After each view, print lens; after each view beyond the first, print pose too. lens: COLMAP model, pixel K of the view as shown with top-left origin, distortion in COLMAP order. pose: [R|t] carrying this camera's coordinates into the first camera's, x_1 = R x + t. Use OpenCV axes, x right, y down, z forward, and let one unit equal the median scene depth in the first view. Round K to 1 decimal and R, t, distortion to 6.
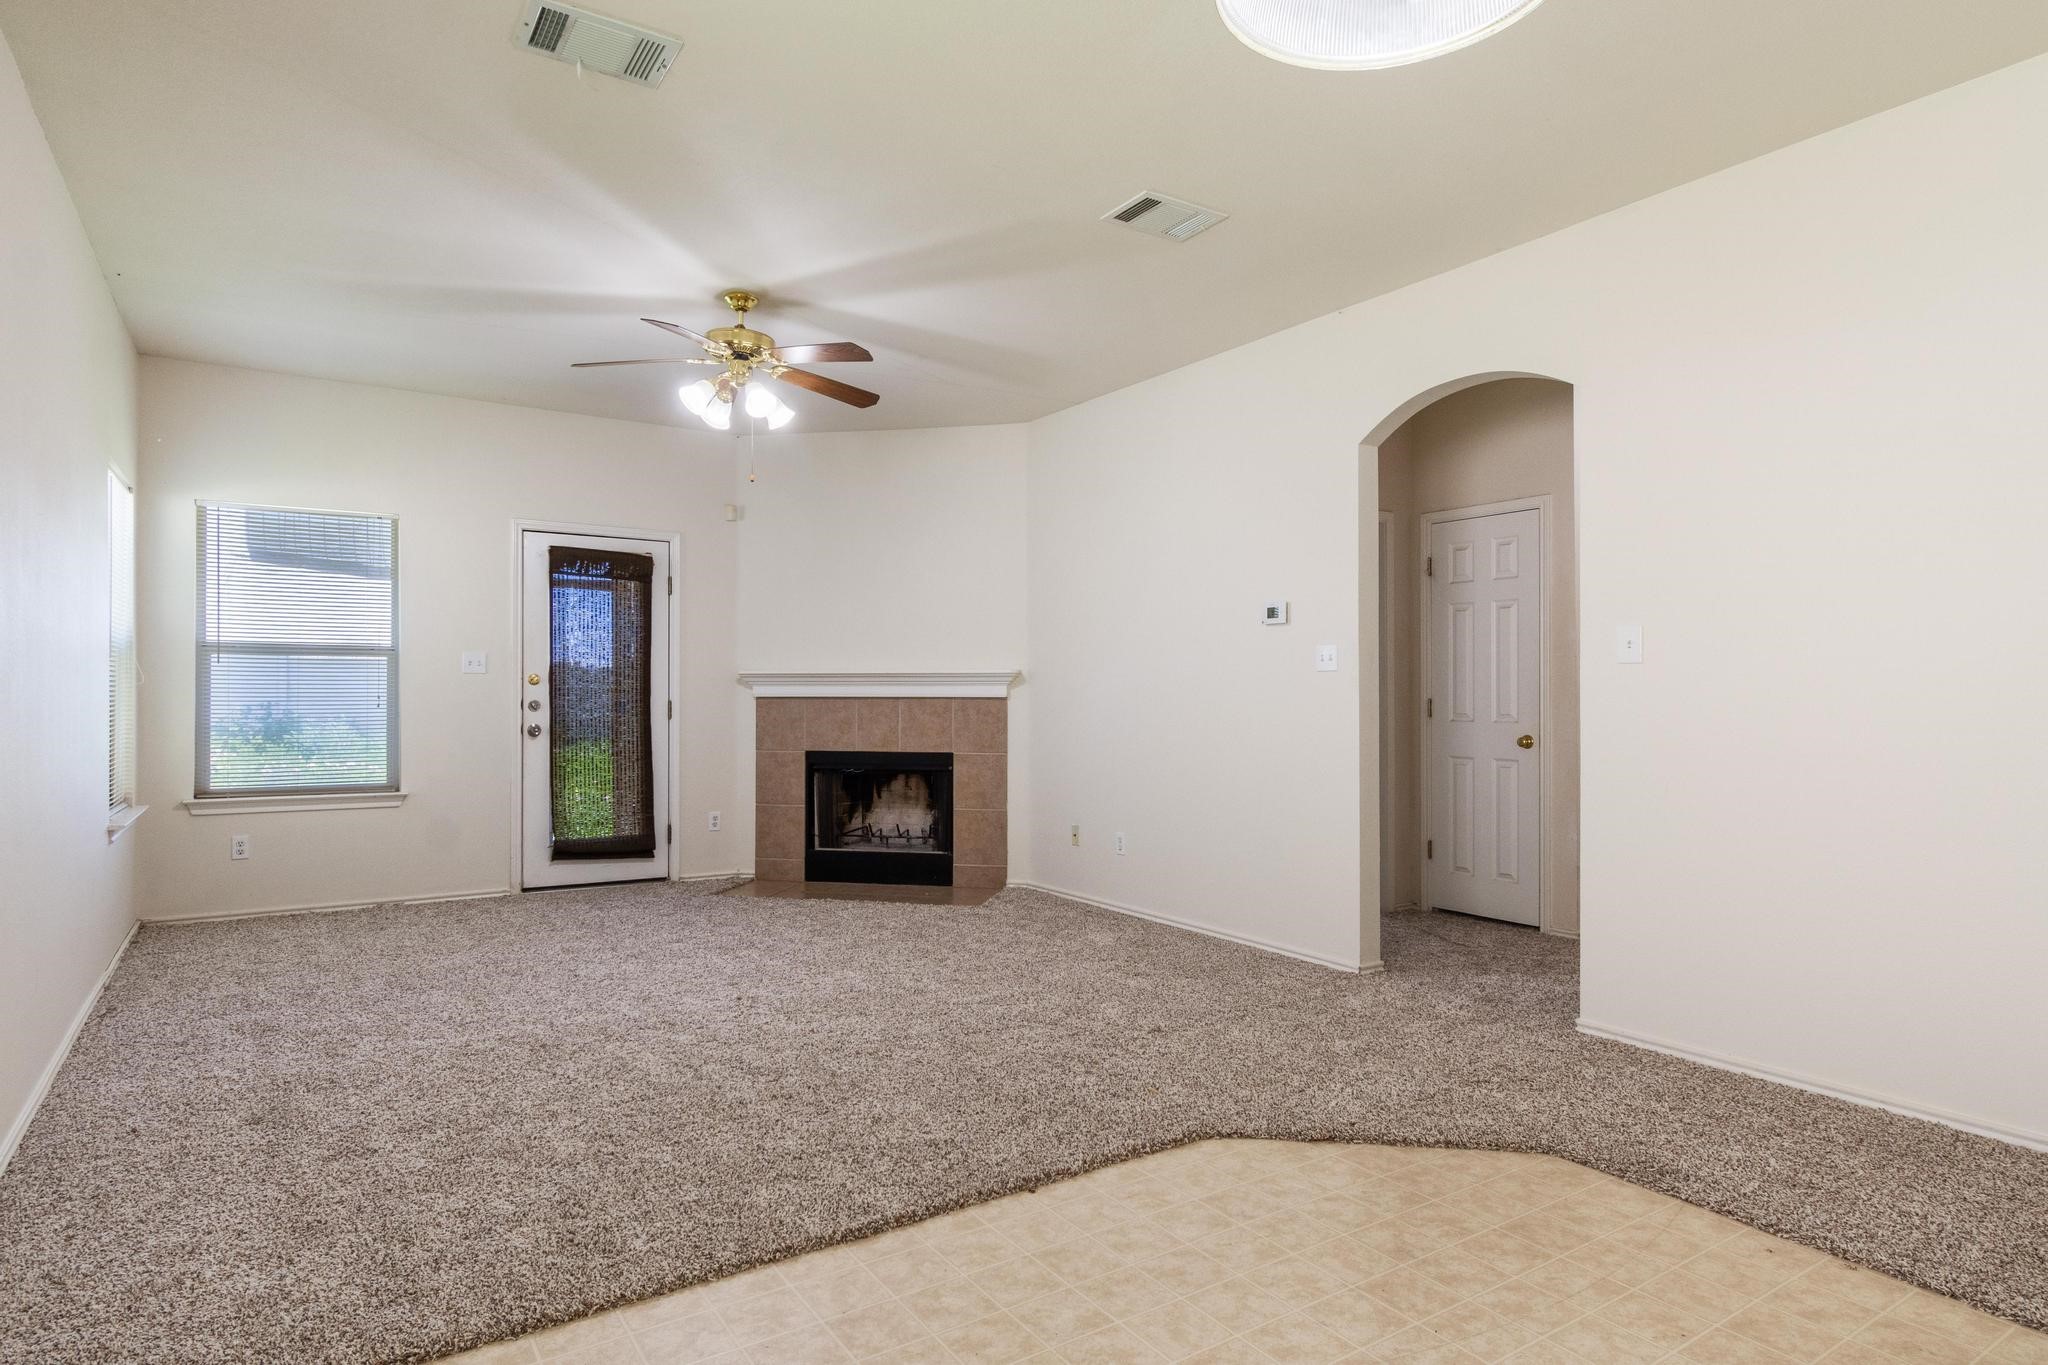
lens RADIAL K [[1160.3, 0, 1027.3], [0, 1160.3, 663.5], [0, 0, 1]] dist [0.000094, 0.000279]
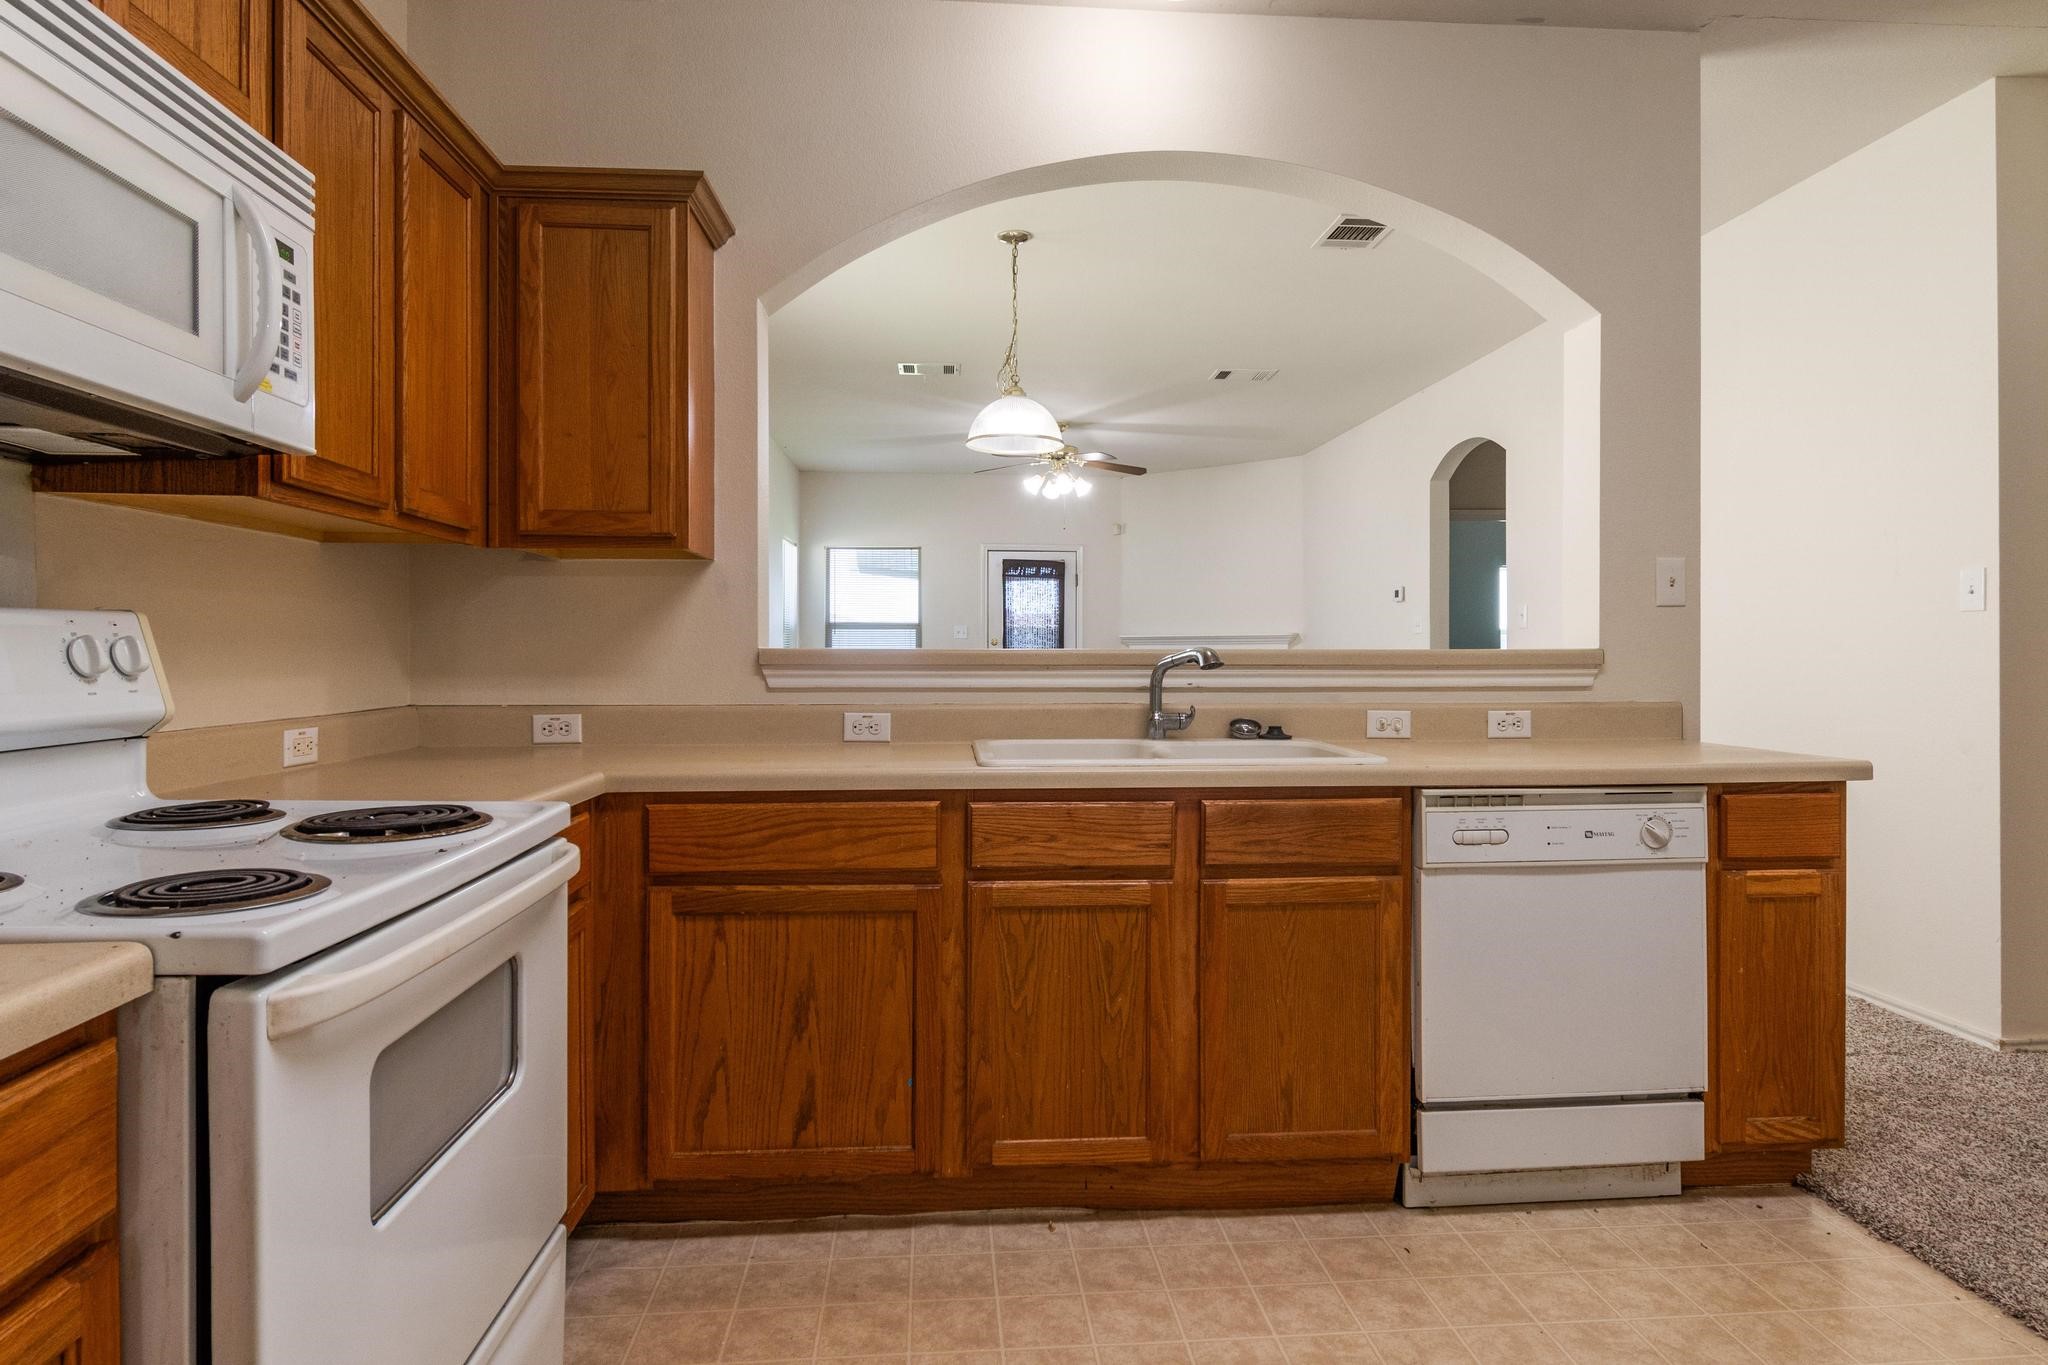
lens RADIAL K [[1160.3, 0, 1027.3], [0, 1160.3, 663.5], [0, 0, 1]] dist [0.000094, 0.000279]
pose [[0.876614, 0.002089, -0.481190, 0.638720], [0.016086, 0.999304, 0.033645, -0.015095], [0.480925, -0.037234, 0.875971, -0.659819]]
